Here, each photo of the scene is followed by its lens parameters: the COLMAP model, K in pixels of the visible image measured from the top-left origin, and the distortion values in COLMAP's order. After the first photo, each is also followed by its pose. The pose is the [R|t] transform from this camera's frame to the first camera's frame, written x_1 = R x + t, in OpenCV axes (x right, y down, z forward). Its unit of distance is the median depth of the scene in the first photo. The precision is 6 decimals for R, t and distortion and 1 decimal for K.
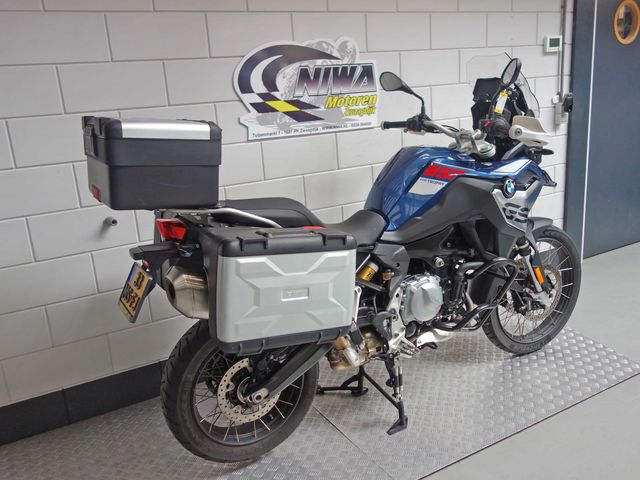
lens RADIAL K [[563.1, 0, 321.2], [0, 563.1, 241.8], [0, 0, 1]] dist [0.005367, -0.003524]
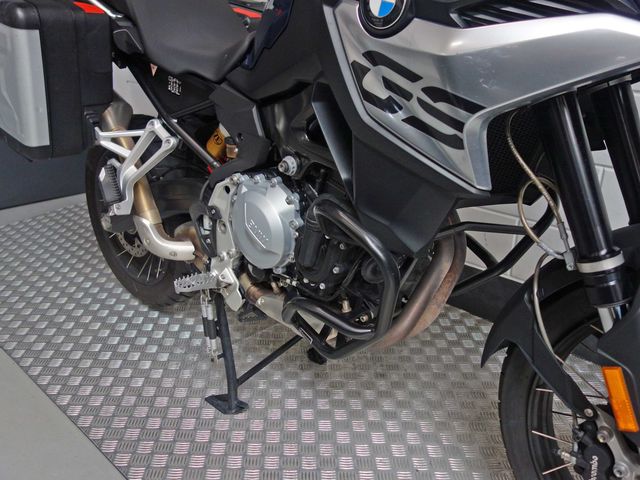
lens RADIAL K [[563.1, 0, 321.2], [0, 563.1, 241.8], [0, 0, 1]] dist [0.005367, -0.003524]
pose [[0.284861, 0.425734, -0.858839, 0.524609], [-0.291233, 0.892046, 0.345598, -0.060650], [0.913257, 0.151674, 0.378097, 0.707584]]
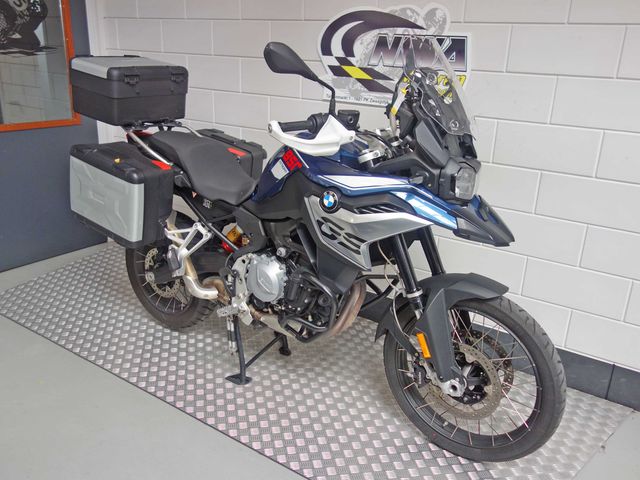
lens RADIAL K [[563.1, 0, 321.2], [0, 563.1, 241.8], [0, 0, 1]] dist [0.005367, -0.003524]
pose [[0.429450, 0.377021, -0.820626, 0.838623], [-0.301080, 0.916472, 0.263495, -0.207172], [0.851424, 0.133917, 0.507093, 0.468613]]
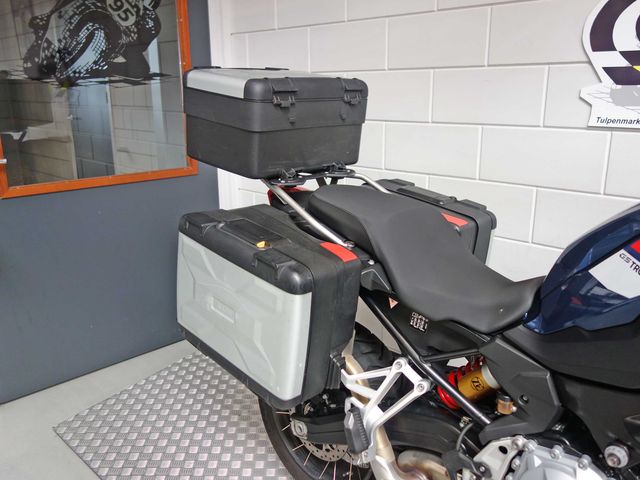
lens RADIAL K [[563.1, 0, 321.2], [0, 563.1, 241.8], [0, 0, 1]] dist [0.005367, -0.003524]
pose [[0.269658, 0.316822, -0.909345, 0.398877], [-0.264159, 0.932438, 0.246534, -0.131666], [0.926015, 0.173732, 0.335131, 0.513095]]
